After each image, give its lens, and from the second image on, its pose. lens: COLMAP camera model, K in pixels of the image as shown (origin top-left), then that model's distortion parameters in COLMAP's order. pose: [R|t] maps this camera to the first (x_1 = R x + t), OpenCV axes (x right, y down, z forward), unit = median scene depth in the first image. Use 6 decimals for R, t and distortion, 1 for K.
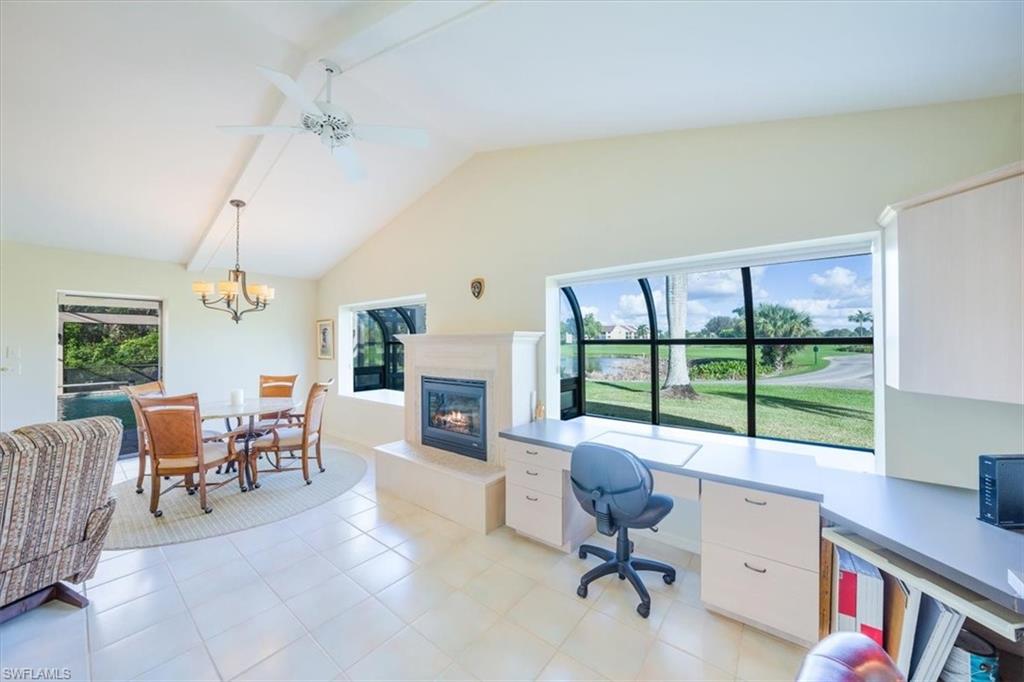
lens RADIAL K [[355.2, 0, 509.3], [0, 355.2, 341.1], [0, 0, 1]] dist [-0.016176, 0.001788]
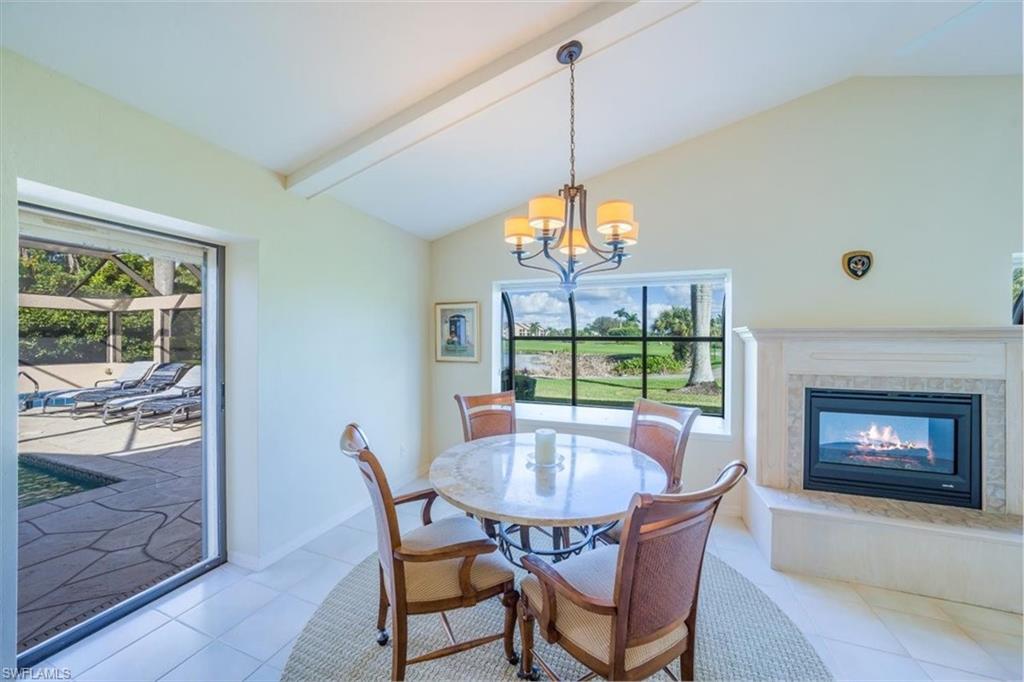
lens RADIAL K [[355.2, 0, 520.0], [0, 355.2, 340.4], [0, 0, 1]] dist [-0.016176, 0.001788]
pose [[0.946155, 0.006506, 0.323650, -0.324637], [-0.009493, 0.999926, 0.007651, 0.002376], [-0.323576, -0.010311, 0.946146, 0.180733]]
